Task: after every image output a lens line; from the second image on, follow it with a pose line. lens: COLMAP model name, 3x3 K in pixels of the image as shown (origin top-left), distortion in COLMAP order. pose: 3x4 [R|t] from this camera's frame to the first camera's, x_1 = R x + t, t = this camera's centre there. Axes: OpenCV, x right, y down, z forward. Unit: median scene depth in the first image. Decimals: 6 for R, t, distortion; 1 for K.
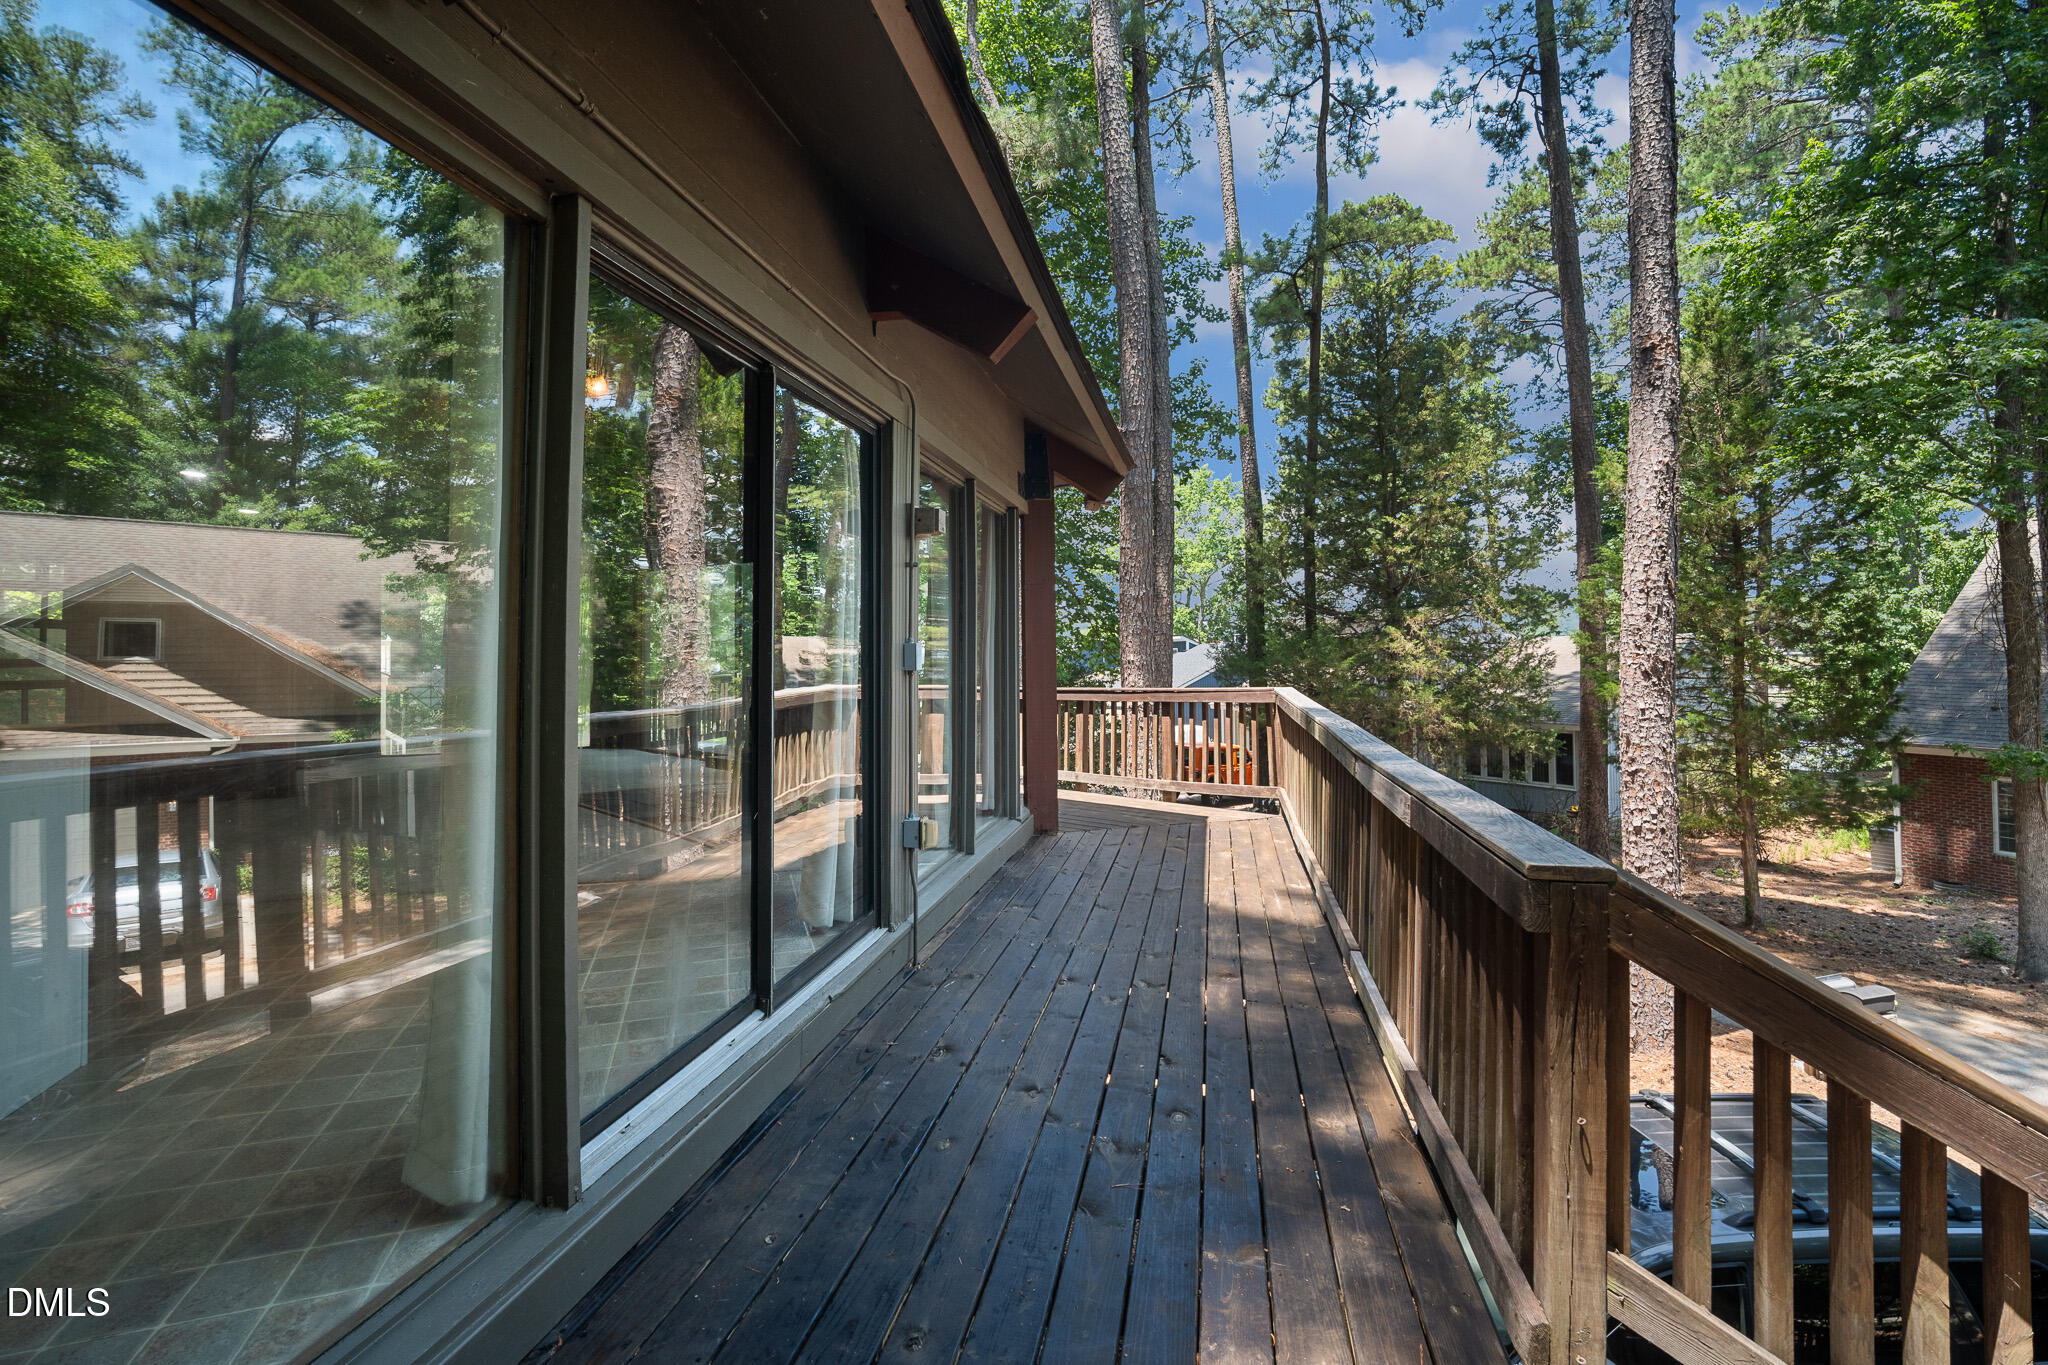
lens RADIAL K [[902.2, 0, 1023.7], [0, 902.2, 668.5], [0, 0, 1]] dist [-0.001137, -0.000177]
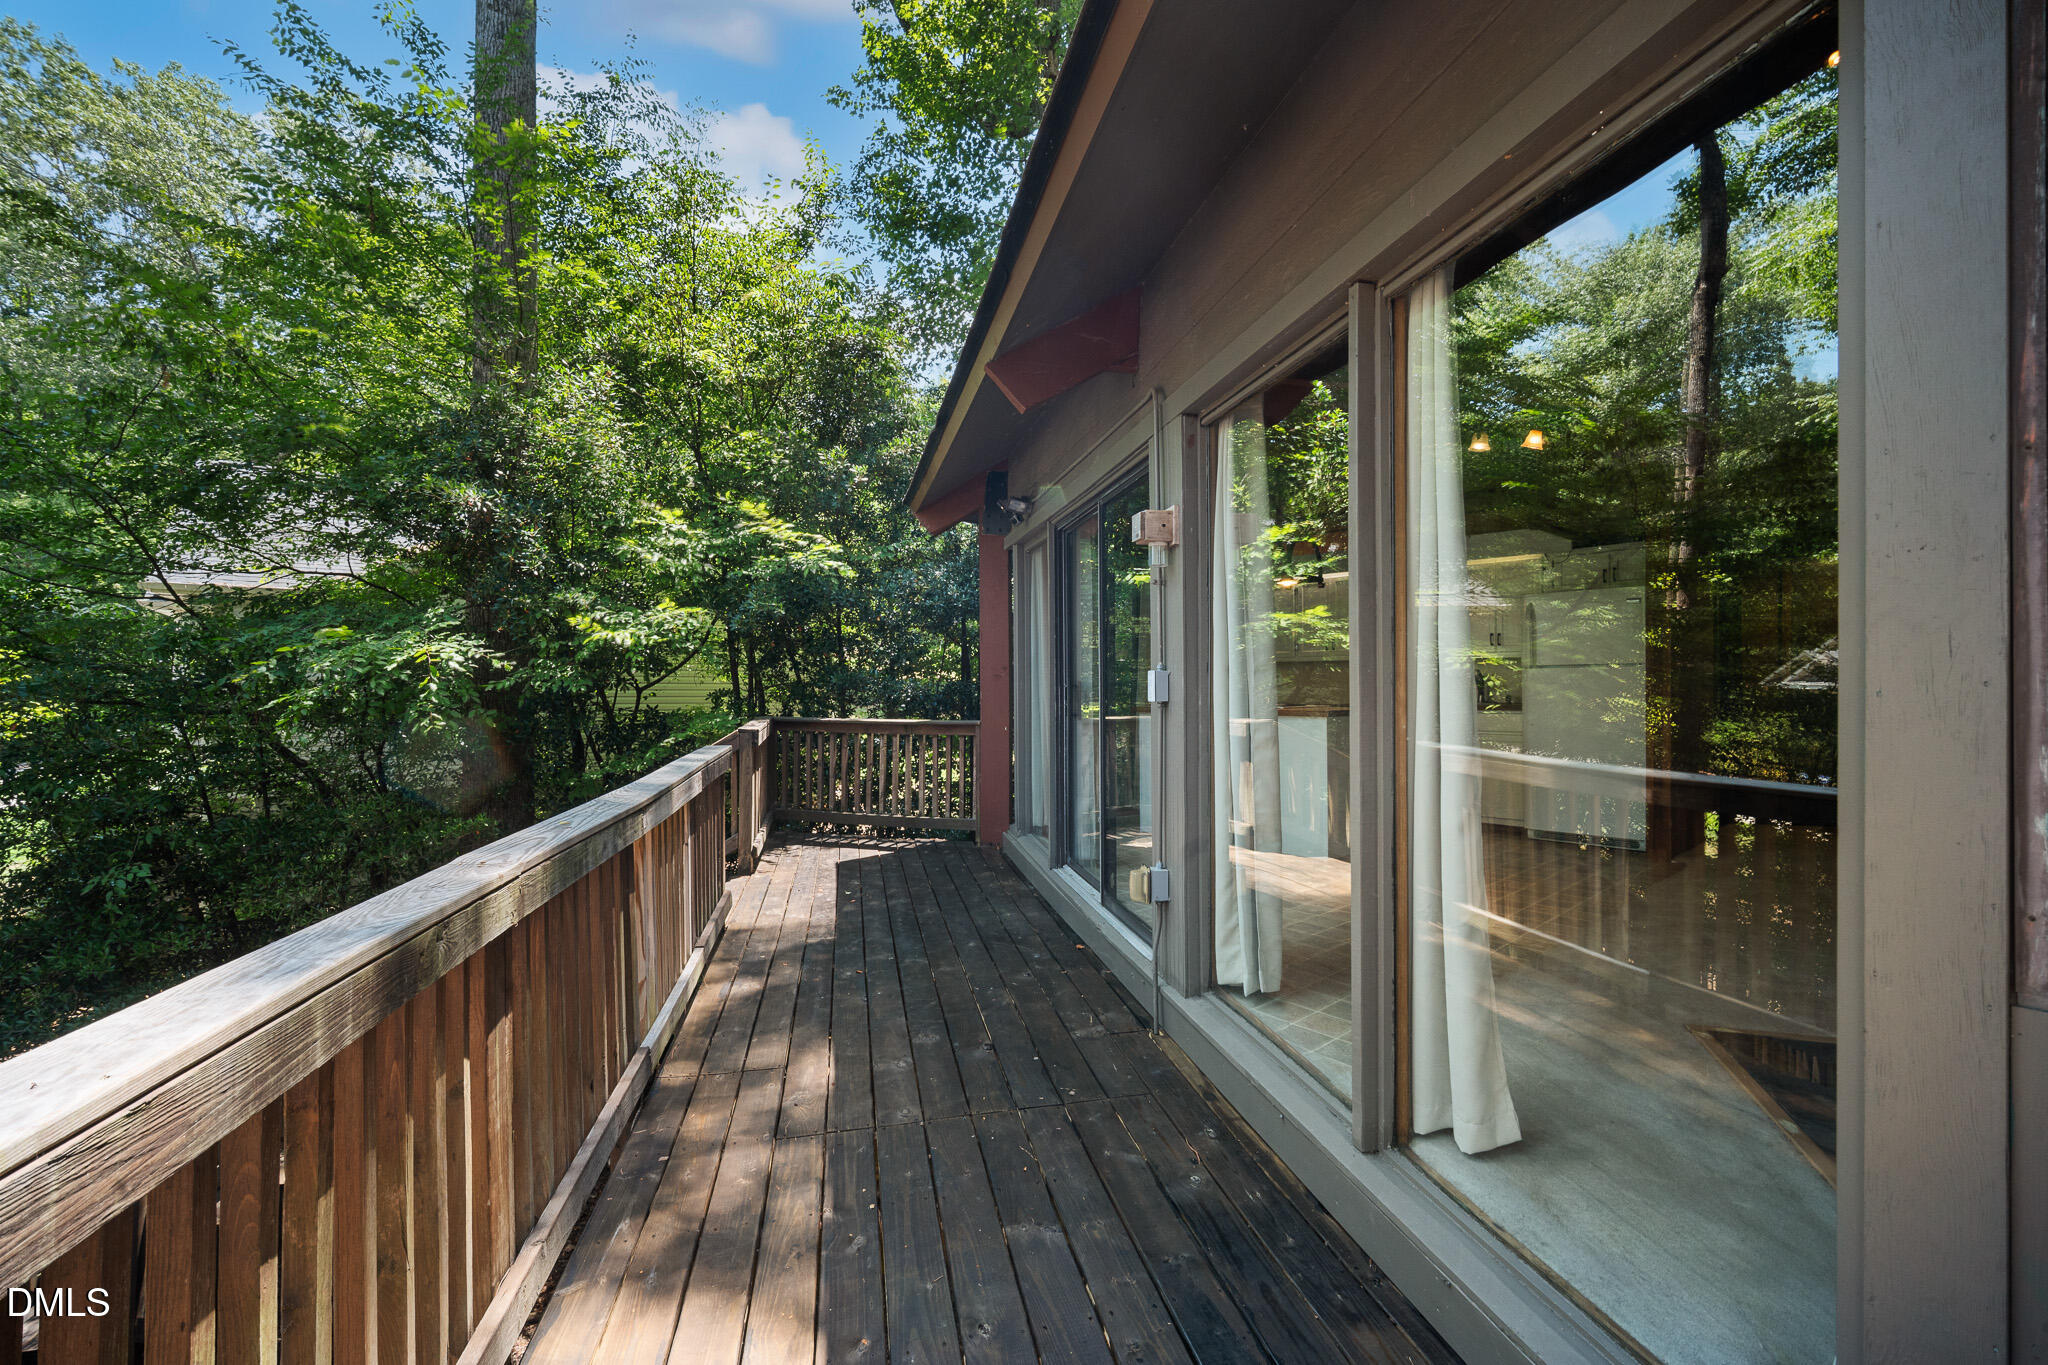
lens RADIAL K [[902.2, 0, 1023.7], [0, 902.2, 679.2], [0, 0, 1]] dist [-0.001137, -0.000177]
pose [[-0.920025, 0.003176, -0.391846, 0.335422], [-0.001401, 0.999934, 0.011394, -0.028859], [0.391856, 0.011032, -0.919960, 1.702656]]
